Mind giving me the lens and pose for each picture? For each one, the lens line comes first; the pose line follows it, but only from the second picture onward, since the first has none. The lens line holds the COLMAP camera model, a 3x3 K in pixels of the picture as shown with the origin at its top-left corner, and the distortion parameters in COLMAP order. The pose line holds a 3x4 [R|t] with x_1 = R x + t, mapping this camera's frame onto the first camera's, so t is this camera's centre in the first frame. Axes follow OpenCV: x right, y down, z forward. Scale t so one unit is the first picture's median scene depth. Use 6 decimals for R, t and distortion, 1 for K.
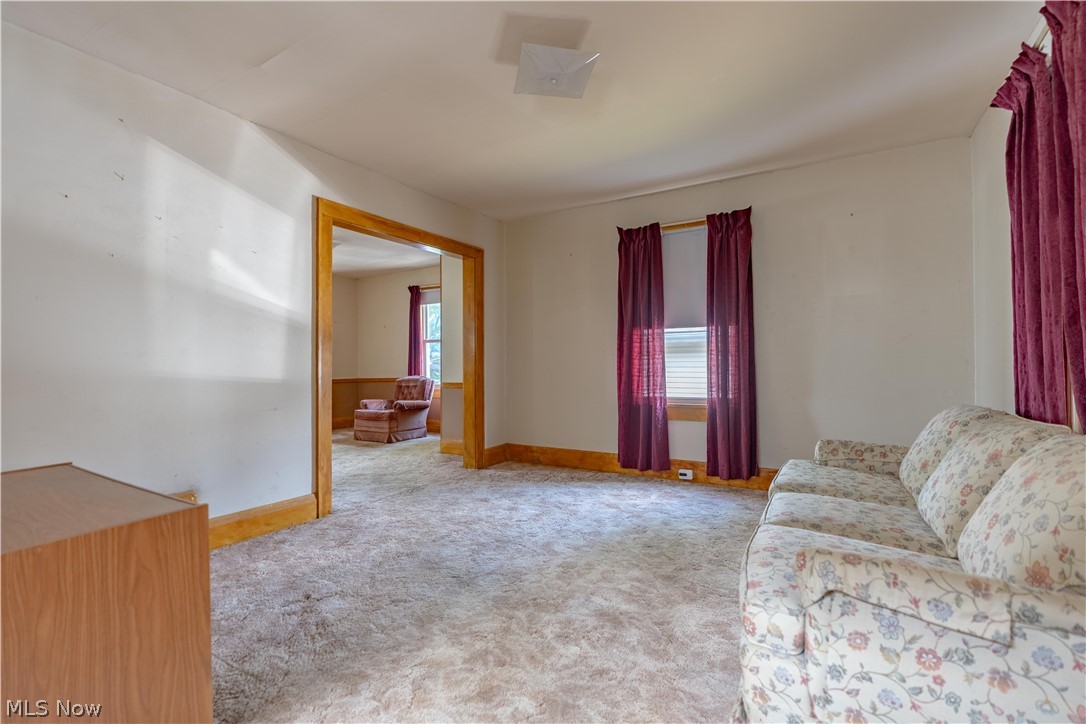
lens RADIAL K [[485.5, 0, 543.8], [0, 485.5, 362.5], [0, 0, 1]] dist [-0.008305, 0.003937]
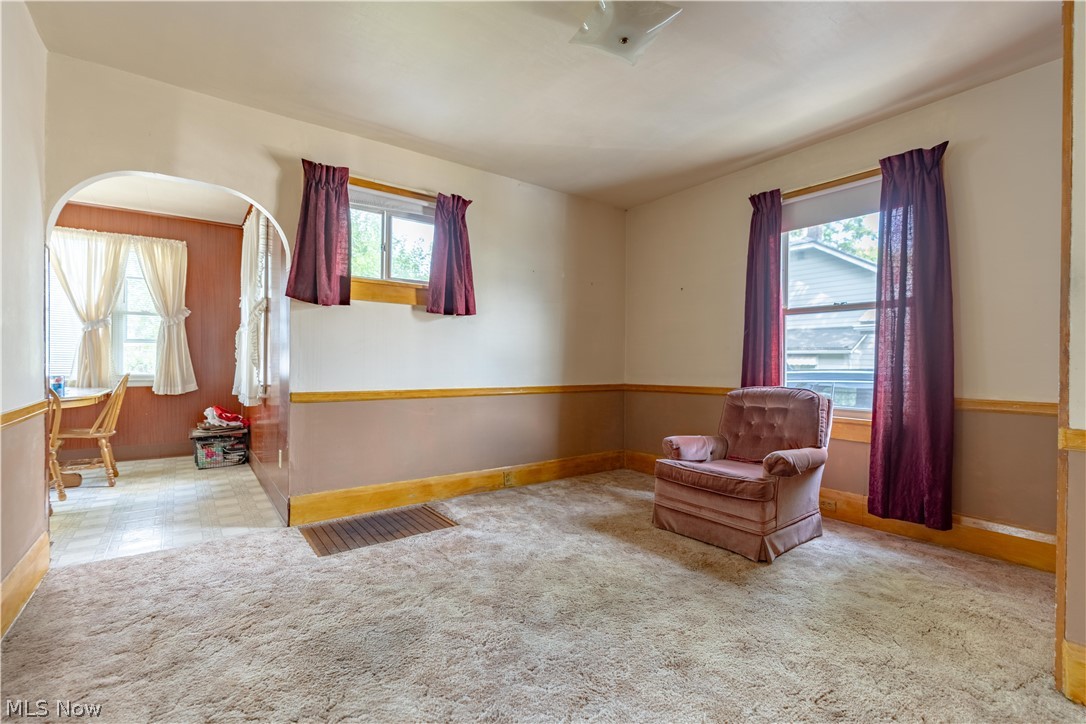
lens RADIAL K [[485.5, 0, 545.6], [0, 485.5, 362.4], [0, 0, 1]] dist [-0.008305, 0.003937]
pose [[0.926976, 0.017929, -0.374692, -0.532482], [-0.017011, 0.999839, 0.005758, 0.011480], [0.374735, 0.001036, 0.927131, 0.912898]]
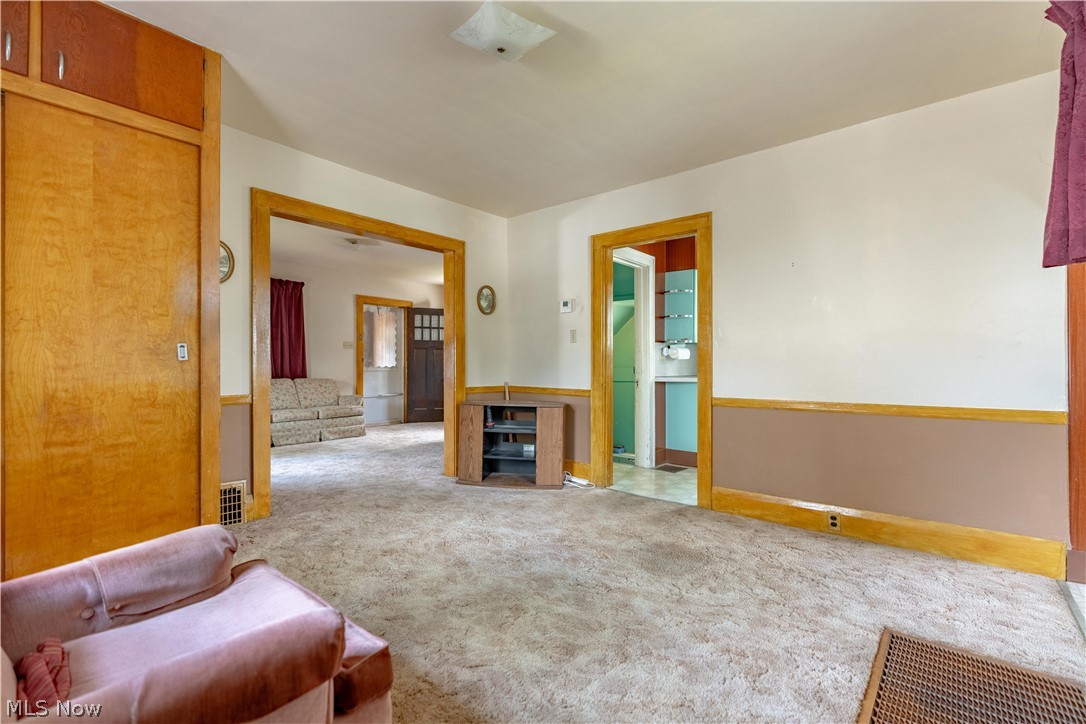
lens RADIAL K [[485.5, 0, 543.6], [0, 485.5, 364.1], [0, 0, 1]] dist [-0.008305, 0.003937]
pose [[-0.986959, 0.005480, 0.160879, -0.780086], [0.004509, 0.999969, -0.006401, 0.013241], [-0.160909, -0.005592, -0.986953, 1.920284]]
